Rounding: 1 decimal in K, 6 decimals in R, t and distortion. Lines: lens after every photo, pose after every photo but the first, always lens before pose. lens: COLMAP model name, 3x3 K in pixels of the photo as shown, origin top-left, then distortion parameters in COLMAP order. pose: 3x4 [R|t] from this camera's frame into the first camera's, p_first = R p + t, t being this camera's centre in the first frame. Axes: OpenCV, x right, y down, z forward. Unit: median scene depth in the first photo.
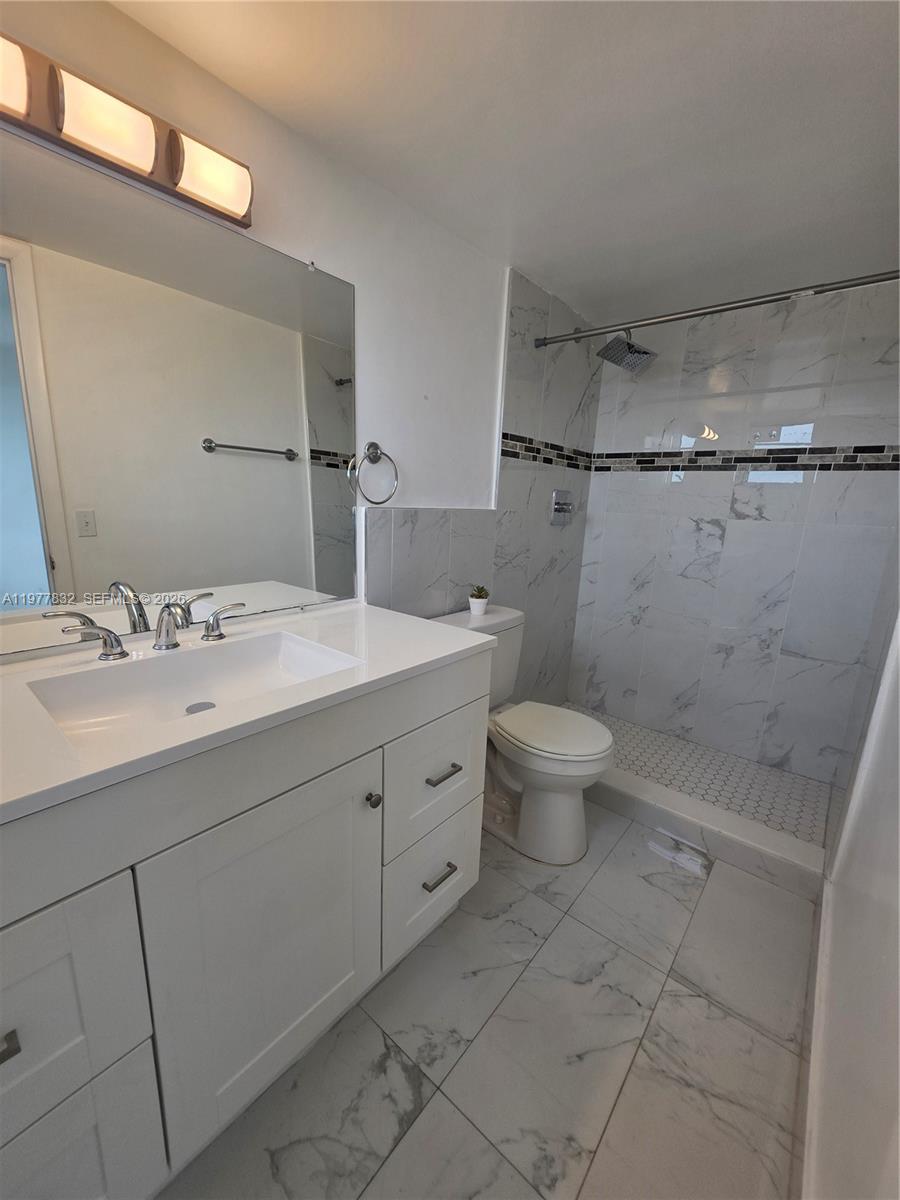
lens RADIAL K [[480.2, 0, 451.6], [0, 480.2, 610.5], [0, 0, 1]] dist [-0.001926, -0.000100]
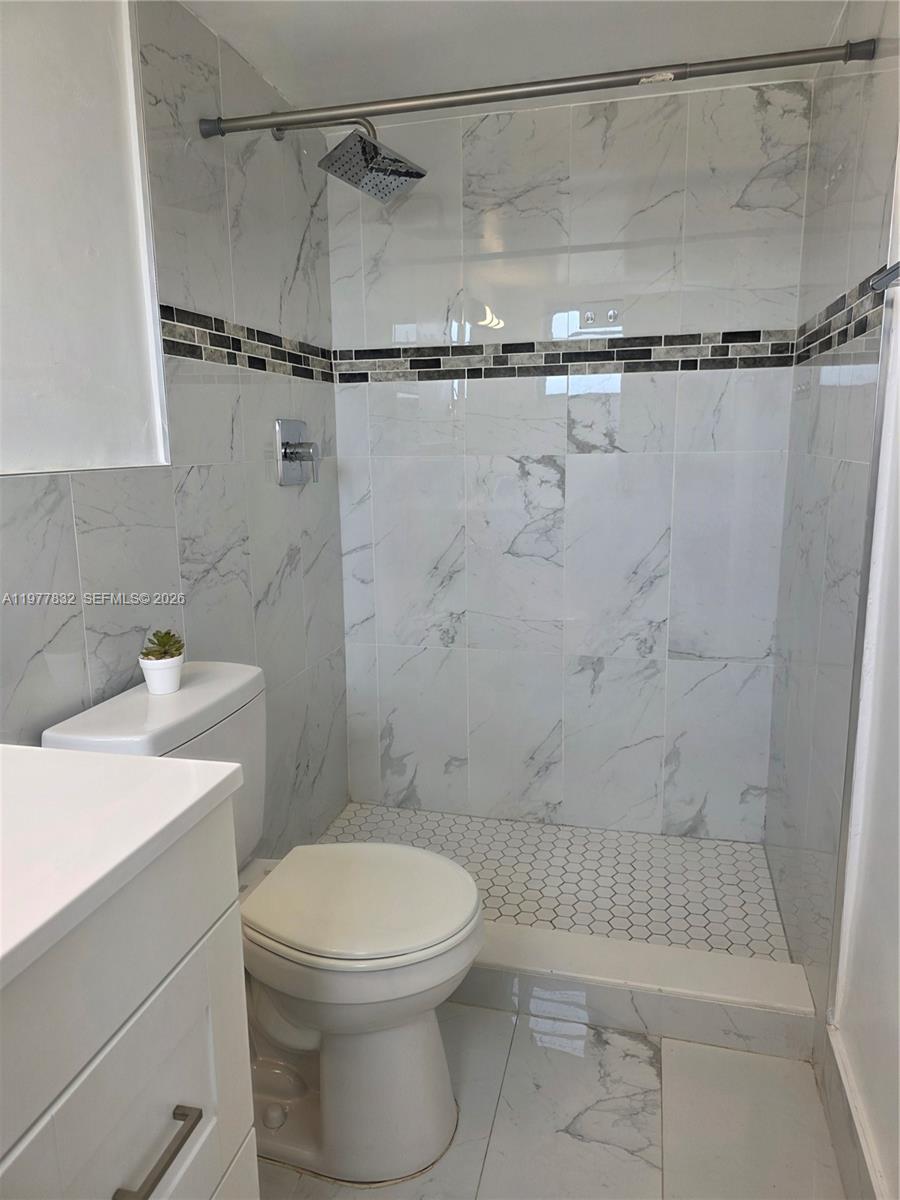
lens RADIAL K [[797.9, 0, 446.6], [0, 797.9, 592.3], [0, 0, 1]] dist [0.059762, -0.062899]
pose [[0.898895, -0.135034, 0.416837, -0.010349], [0.148197, 0.988958, 0.000791, -0.040807], [-0.412341, 0.061063, 0.908981, 0.152118]]
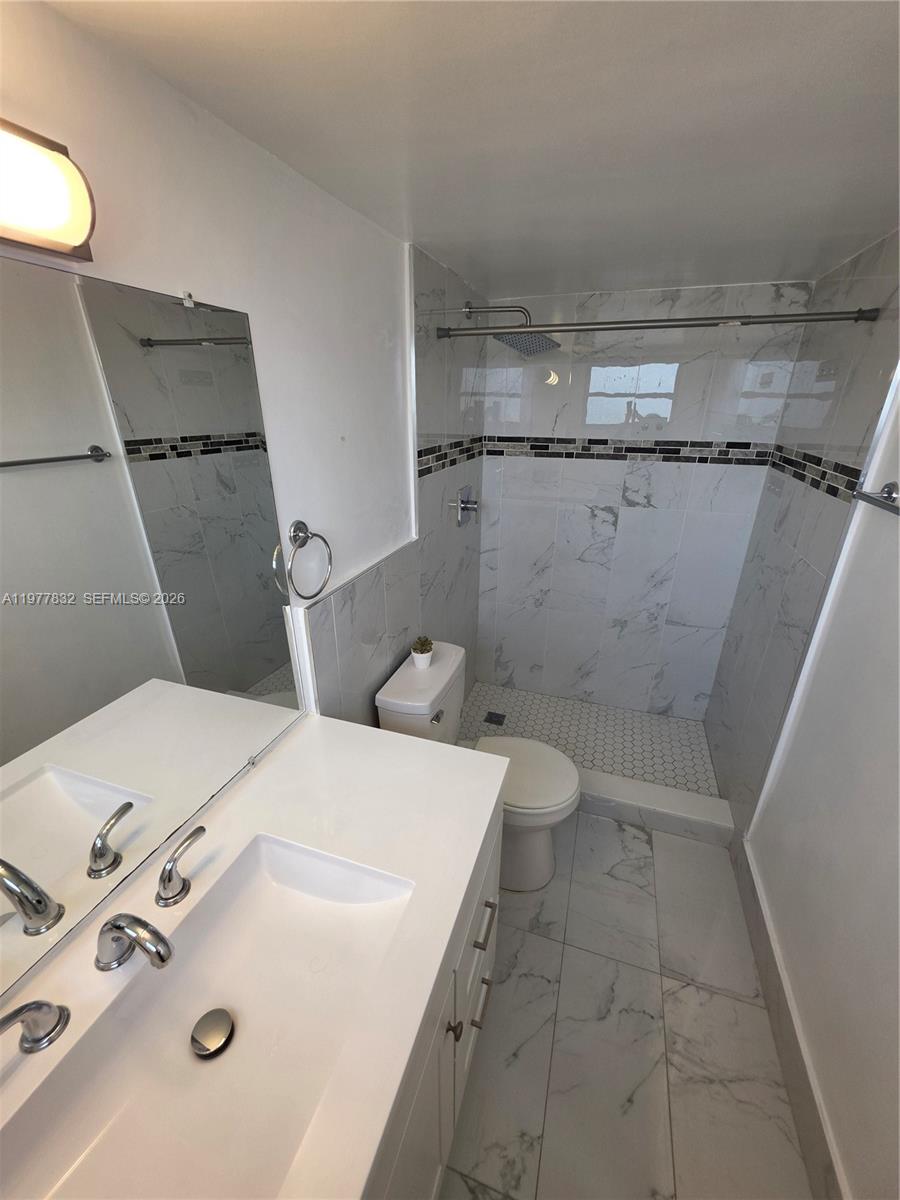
lens RADIAL K [[477.1, 0, 450.0], [0, 477.1, 600.0], [0, 0, 1]] dist [0.000570, 0.000267]
pose [[0.929673, -0.175357, 0.323972, -0.145544], [0.114528, 0.973439, 0.198242, -0.249016], [-0.350130, -0.147196, 0.925063, 0.143745]]
